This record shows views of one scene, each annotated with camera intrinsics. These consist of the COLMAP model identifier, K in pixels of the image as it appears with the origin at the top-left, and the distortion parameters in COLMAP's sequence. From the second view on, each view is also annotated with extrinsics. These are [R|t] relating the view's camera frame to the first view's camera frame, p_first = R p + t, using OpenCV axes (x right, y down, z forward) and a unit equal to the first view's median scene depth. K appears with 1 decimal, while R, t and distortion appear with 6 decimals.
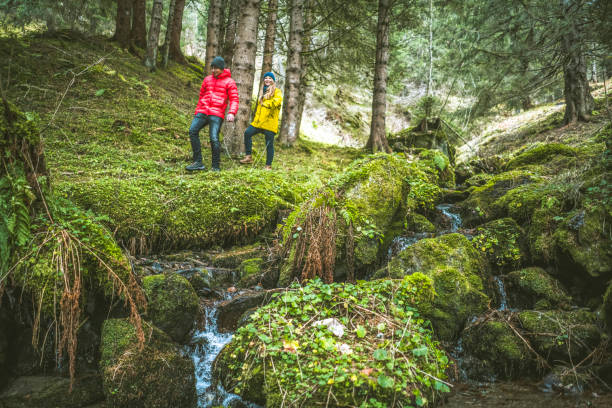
lens RADIAL K [[482.2, 0, 308.7], [0, 482.2, 207.0], [0, 0, 1]] dist [-0.162244, 0.039142]
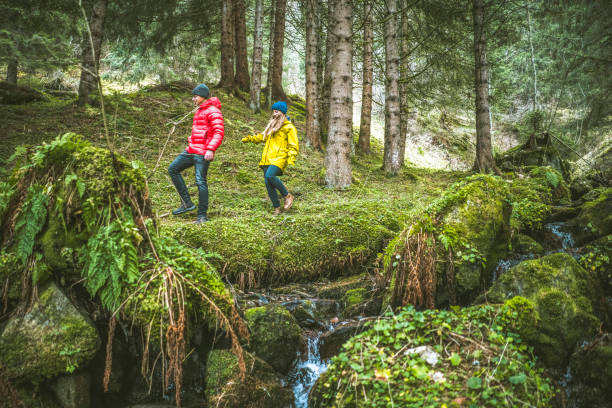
lens RADIAL K [[481.2, 0, 307.2], [0, 481.2, 206.9], [0, 0, 1]] dist [-0.164567, 0.039307]
pose [[0.970756, -0.065947, -0.230834, 0.024999], [0.051057, 0.996246, -0.069901, 0.001469], [0.234577, 0.056071, 0.970479, -0.003545]]
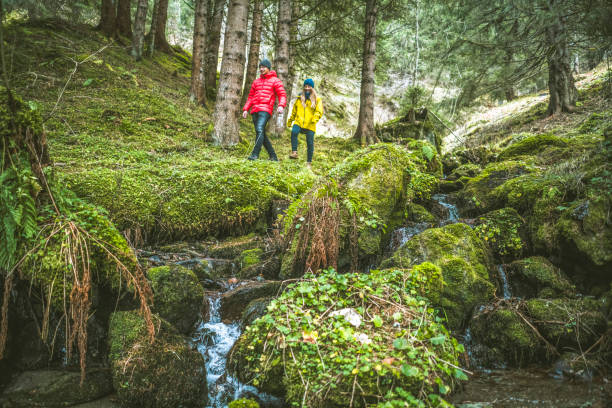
lens RADIAL K [[482.2, 0, 306.0], [0, 482.2, 204.0], [0, 0, 1]] dist [-0.161056, 0.037234]
pose [[0.999544, -0.002841, 0.030071, -0.031765], [0.002426, 0.999901, 0.013837, 0.000000], [-0.030107, -0.013758, 0.999452, 0.001901]]
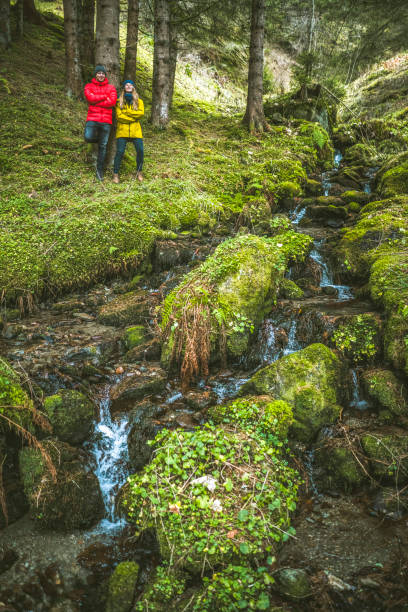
lens RADIAL K [[482.2, 0, 204.0], [0, 482.2, 306.0], [0, 0, 1]] dist [-0.162244, 0.039142]
pose [[0.998492, -0.052192, 0.017044, 0.020722], [0.043402, 0.940432, 0.337201, -0.276526], [-0.033628, -0.335952, 0.941279, -0.011349]]
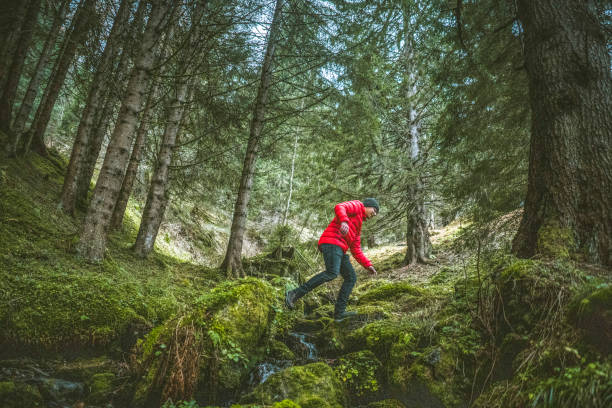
lens RADIAL K [[481.2, 0, 307.2], [0, 481.2, 206.9], [0, 0, 1]] dist [-0.164567, 0.039307]
pose [[0.945564, 0.149538, 0.289044, -0.045533], [-0.072542, 0.962681, -0.260736, -0.000590], [-0.317247, 0.225575, 0.921124, -0.013383]]
